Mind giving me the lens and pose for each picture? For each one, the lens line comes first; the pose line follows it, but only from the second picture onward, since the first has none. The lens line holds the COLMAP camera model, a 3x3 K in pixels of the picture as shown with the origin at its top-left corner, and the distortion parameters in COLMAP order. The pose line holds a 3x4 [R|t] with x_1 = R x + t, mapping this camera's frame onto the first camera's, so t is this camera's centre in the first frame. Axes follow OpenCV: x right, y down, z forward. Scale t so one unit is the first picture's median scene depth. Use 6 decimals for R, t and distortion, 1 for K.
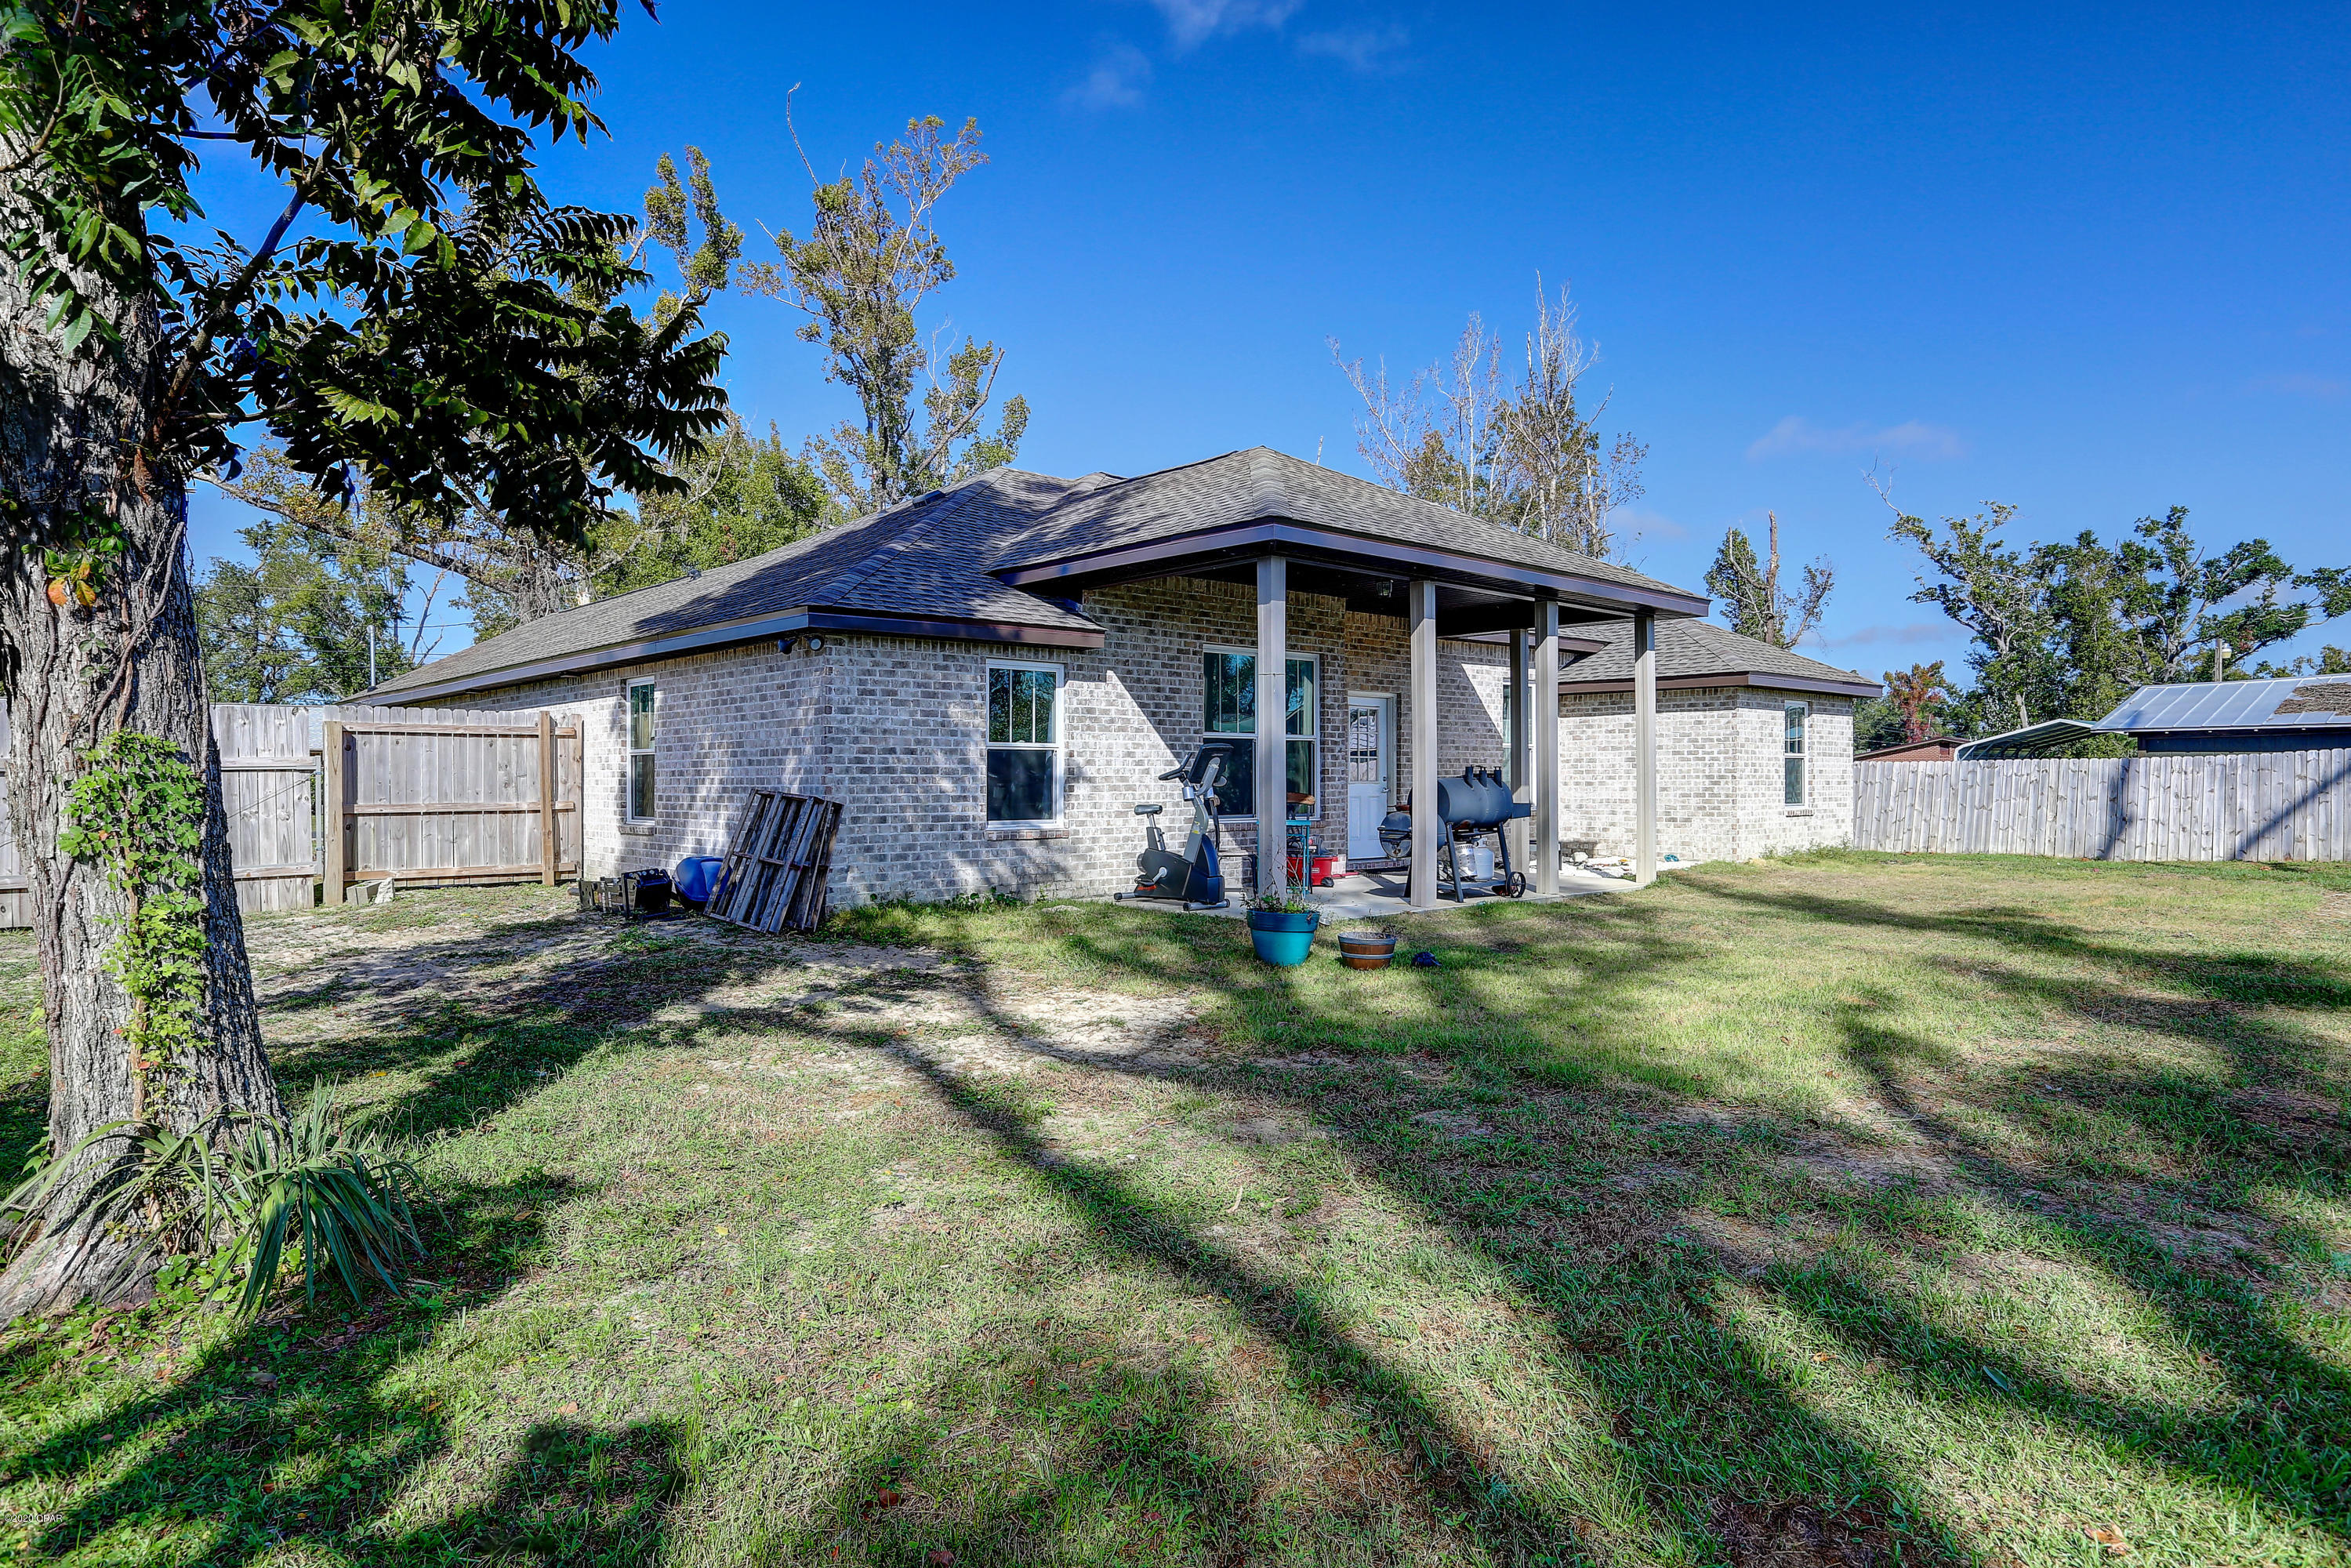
lens RADIAL K [[1344.7, 0, 1176.3], [0, 1344.7, 784.6], [0, 0, 1]] dist [-0.004438, -0.000382]
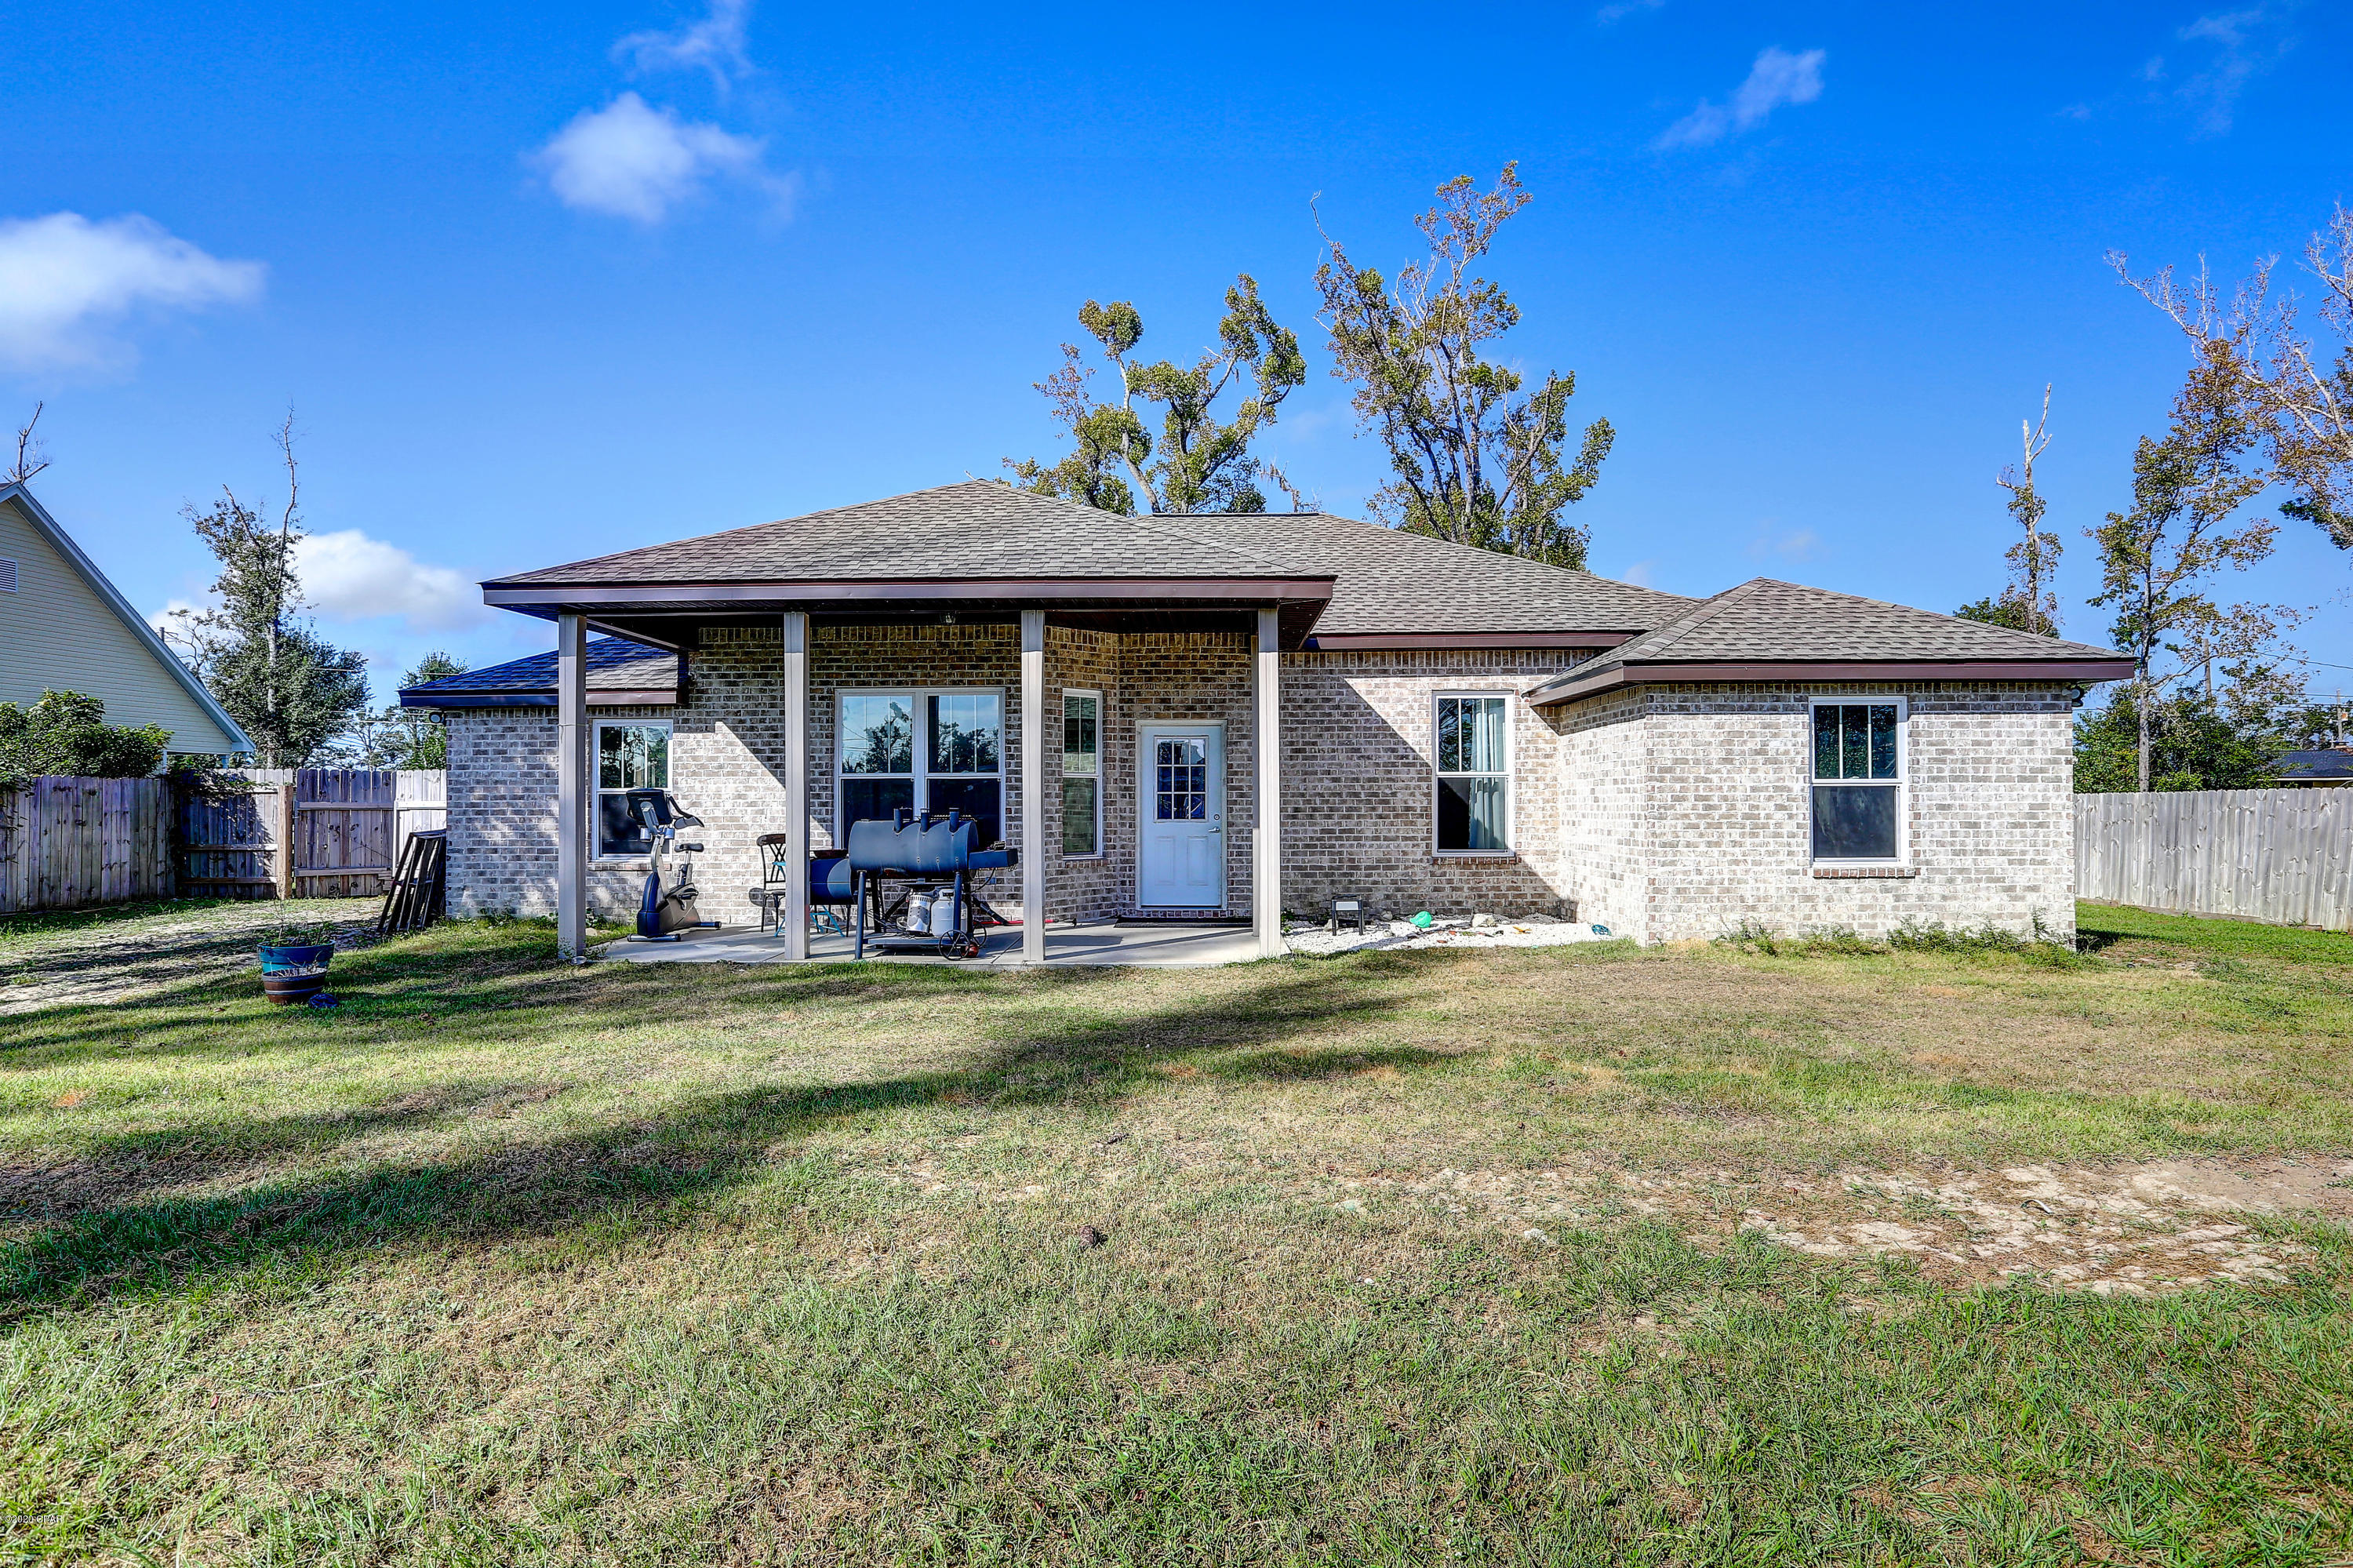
lens RADIAL K [[1216.3, 0, 1180.4], [0, 1216.3, 789.5], [0, 0, 1]] dist [-0.027971, 0.001161]
pose [[0.730200, -0.009053, -0.683173, 0.902713], [-0.000962, 0.999898, -0.014279, -0.014468], [0.683232, 0.011083, 0.730117, 0.523481]]
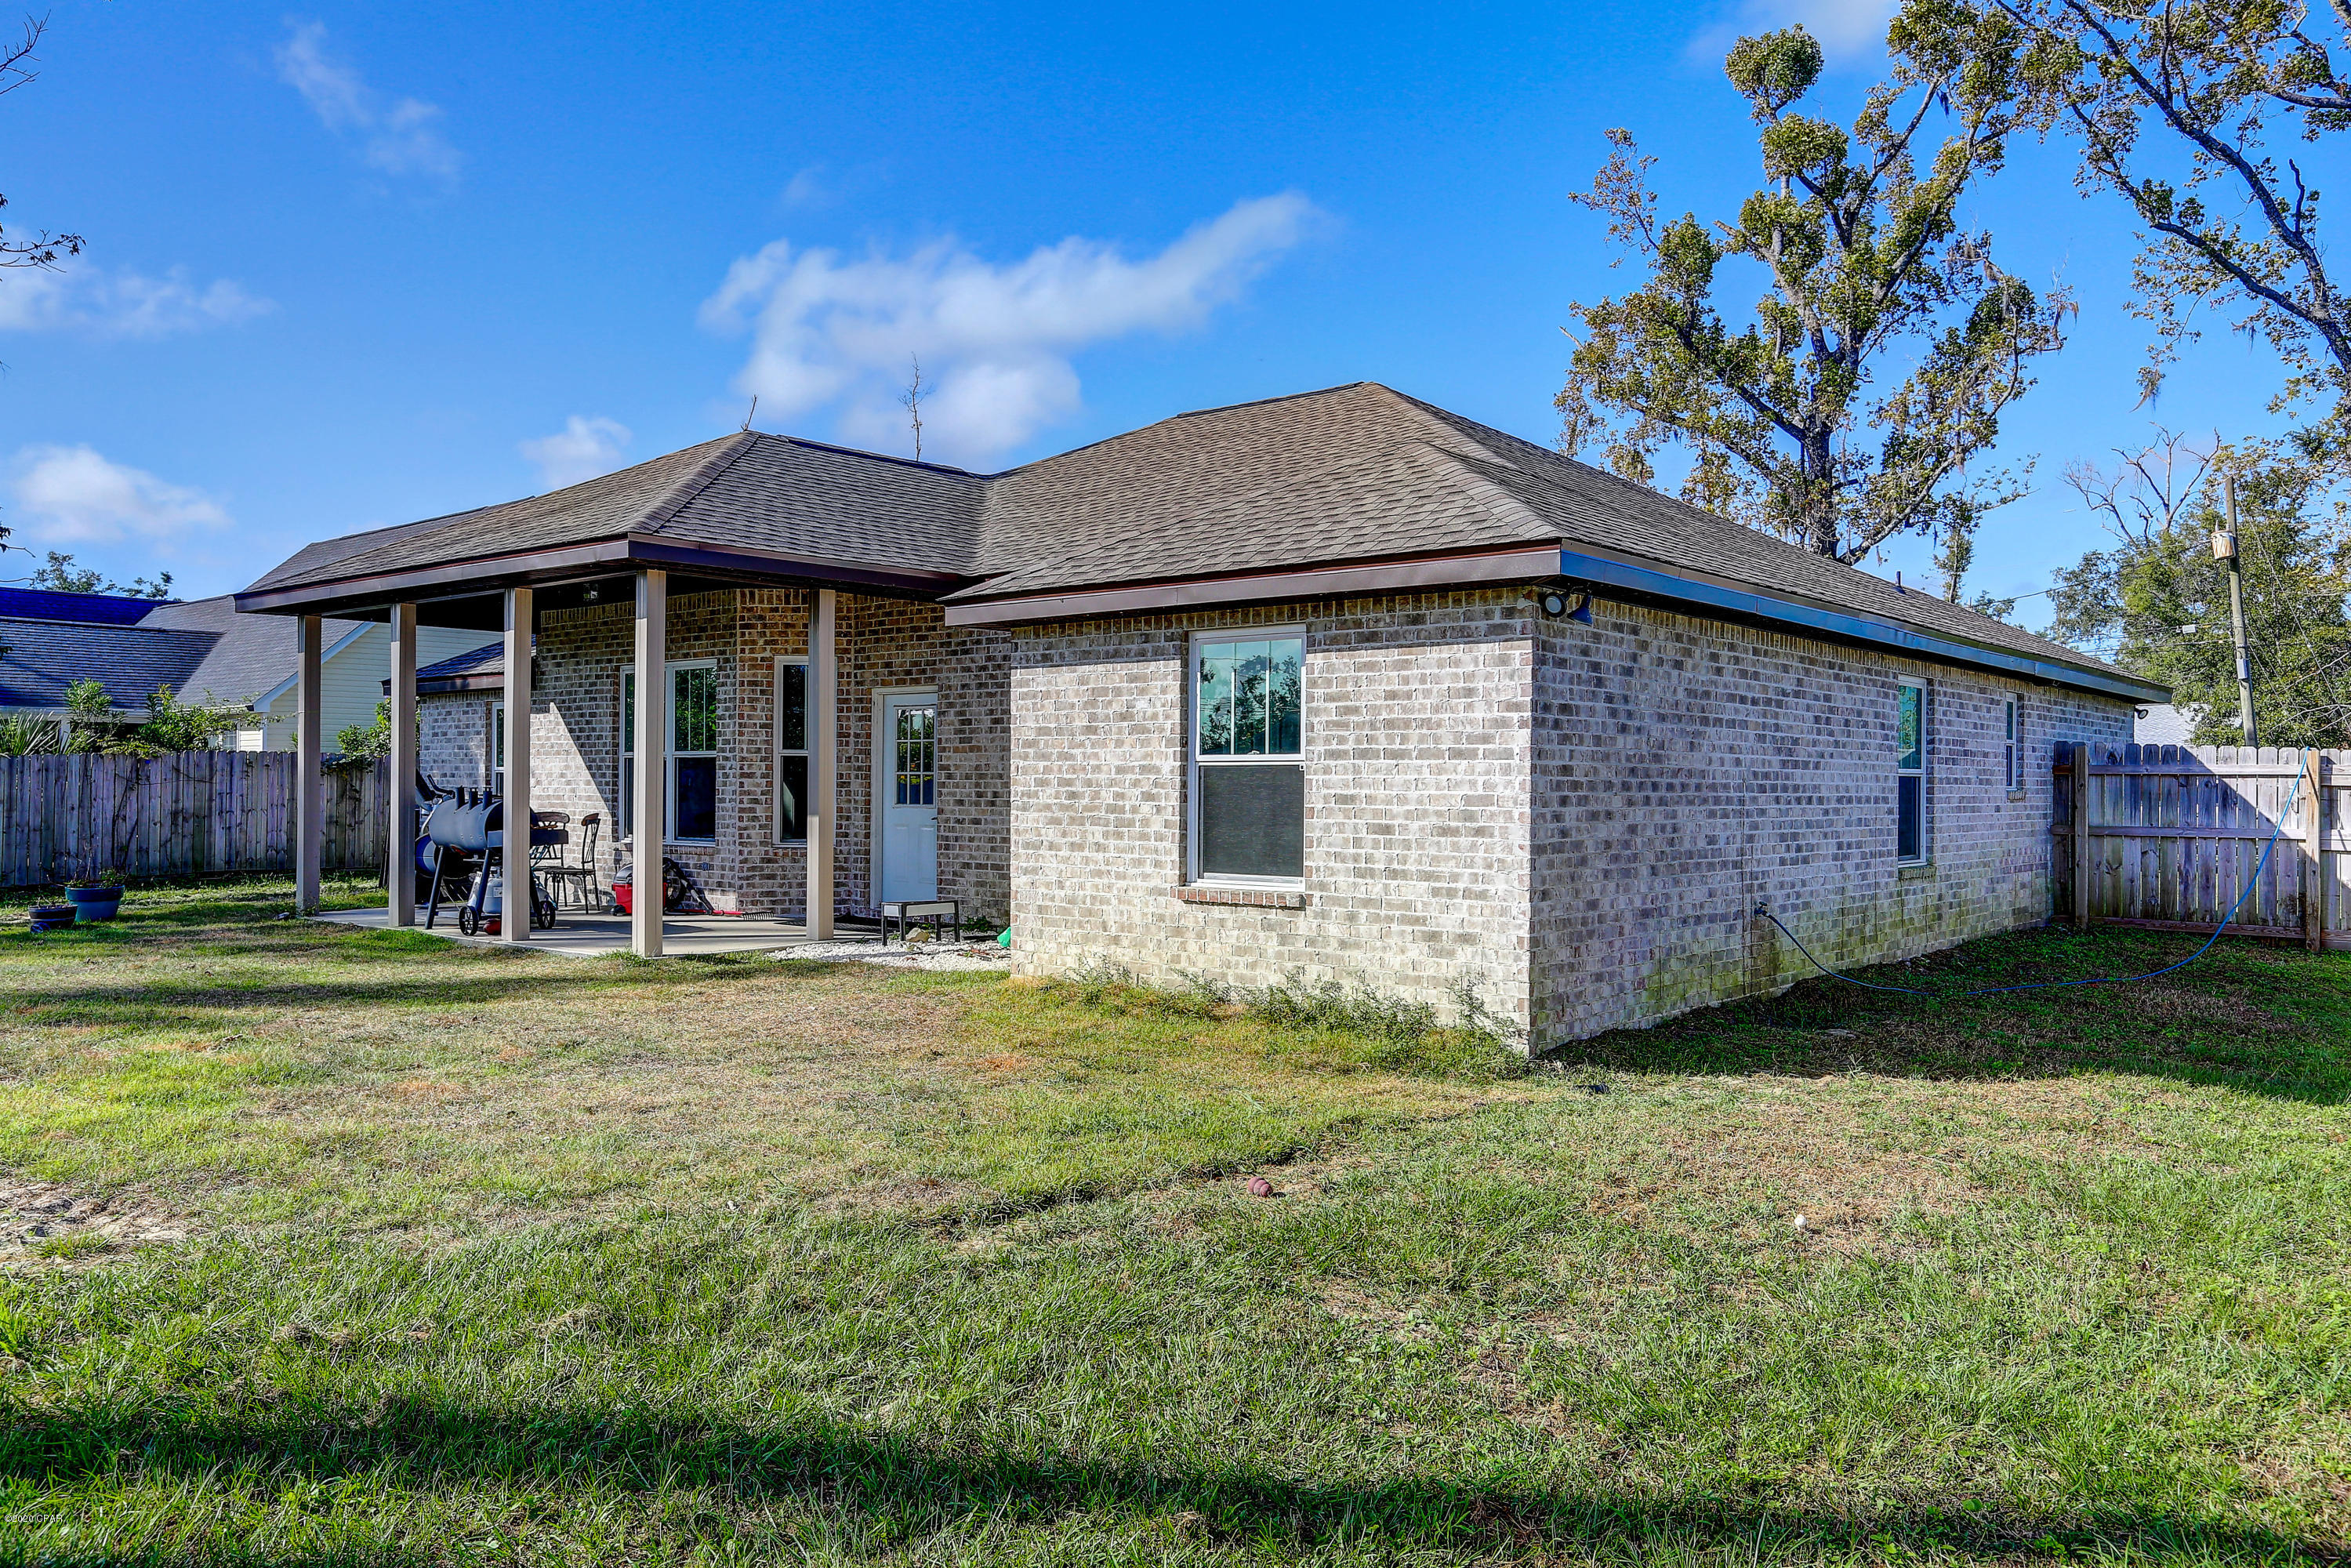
lens RADIAL K [[1716.7, 0, 1176.4], [0, 1716.7, 789.7], [0, 0, 1]] dist [-0.002979, -0.001316]
pose [[0.125982, 0.003199, -0.992027, 1.447759], [-0.012173, 0.999925, 0.001678, -0.019191], [0.991958, 0.011864, 0.126011, 1.327515]]
